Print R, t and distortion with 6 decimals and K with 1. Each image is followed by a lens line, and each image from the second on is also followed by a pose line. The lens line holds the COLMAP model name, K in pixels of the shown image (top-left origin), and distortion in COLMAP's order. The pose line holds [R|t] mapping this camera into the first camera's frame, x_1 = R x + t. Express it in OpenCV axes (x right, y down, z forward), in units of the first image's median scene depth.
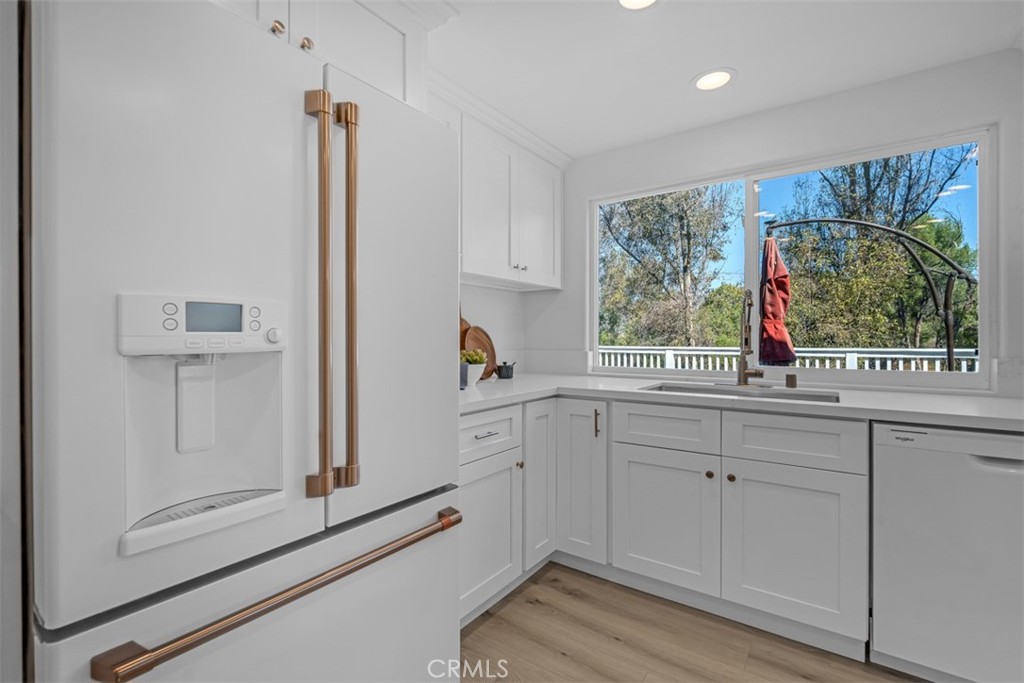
lens RADIAL K [[449.9, 0, 510.0], [0, 449.9, 339.8], [0, 0, 1]] dist [-0.005671, 0.000278]
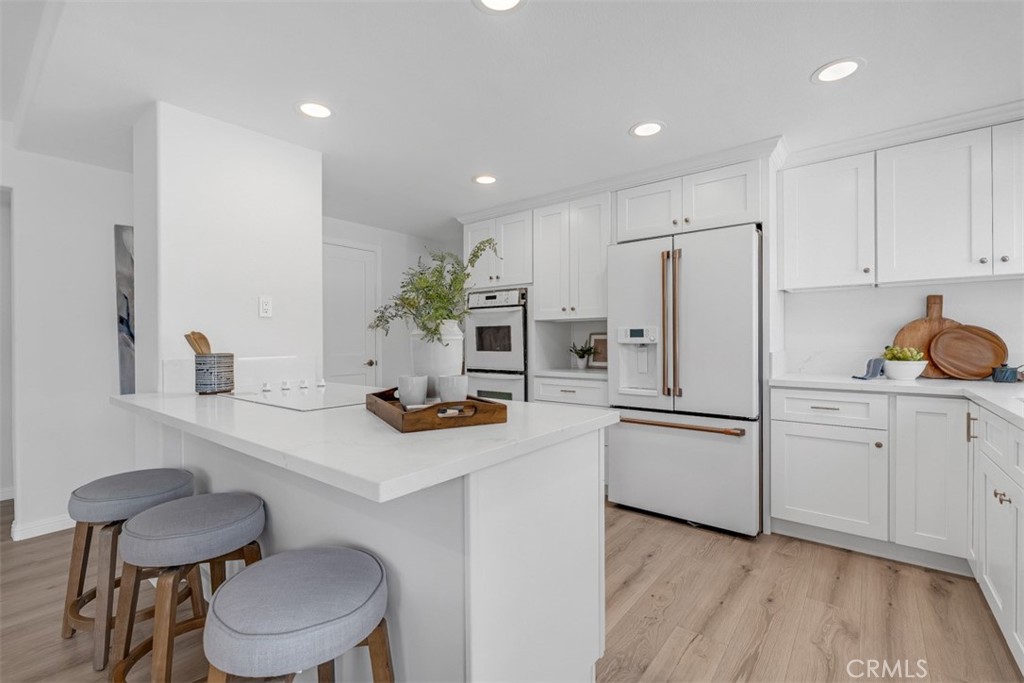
lens RADIAL K [[449.9, 0, 512.9], [0, 449.9, 340.6], [0, 0, 1]] dist [-0.005671, 0.000278]
pose [[-0.045660, 0.004833, -0.998945, 0.429162], [0.004042, 0.999981, 0.004653, -0.002180], [0.998949, -0.003825, -0.045678, 0.031738]]
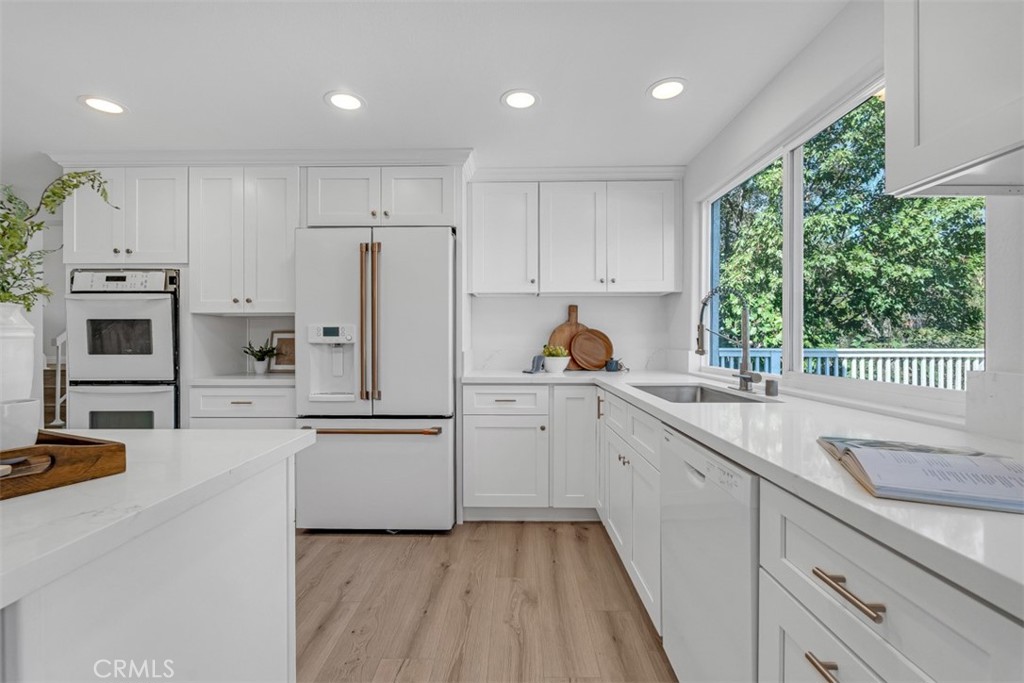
lens RADIAL K [[449.9, 0, 512.0], [0, 449.9, 341.6], [0, 0, 1]] dist [-0.005671, 0.000278]
pose [[0.578399, 0.008119, -0.815714, 0.385277], [-0.002029, 0.999962, 0.008514, -0.001919], [0.815752, -0.003269, 0.578393, 0.035965]]
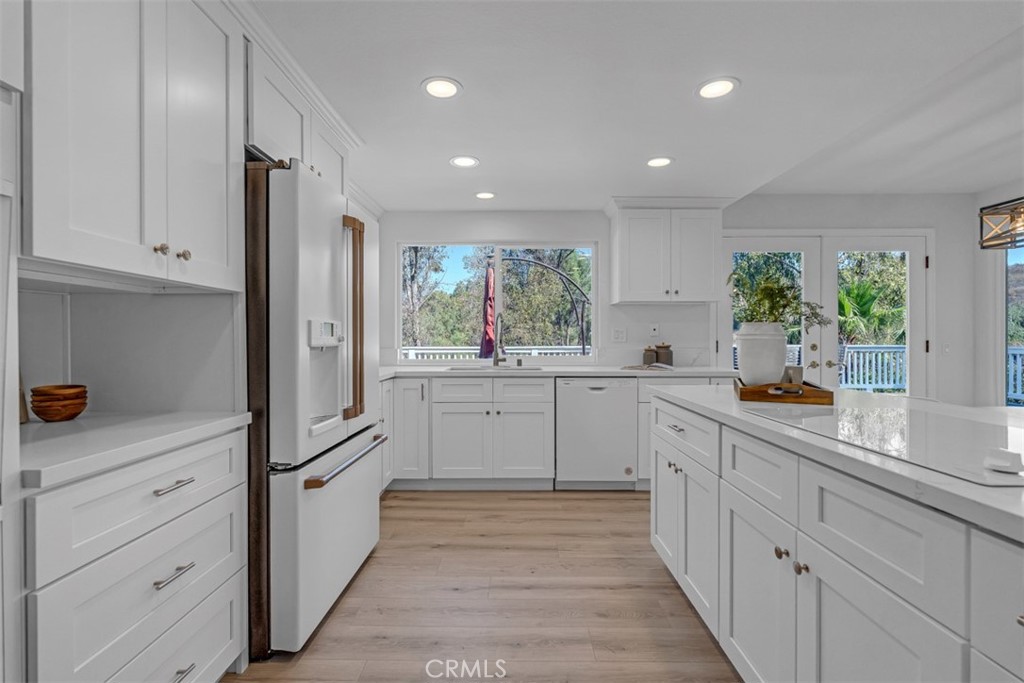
lens RADIAL K [[449.9, 0, 510.0], [0, 449.9, 344.5], [0, 0, 1]] dist [-0.005671, 0.000278]
pose [[0.818958, -0.007652, 0.573802, -0.174588], [0.003364, 0.999958, 0.008533, 0.000322], [-0.573844, -0.005057, 0.818949, -0.184437]]
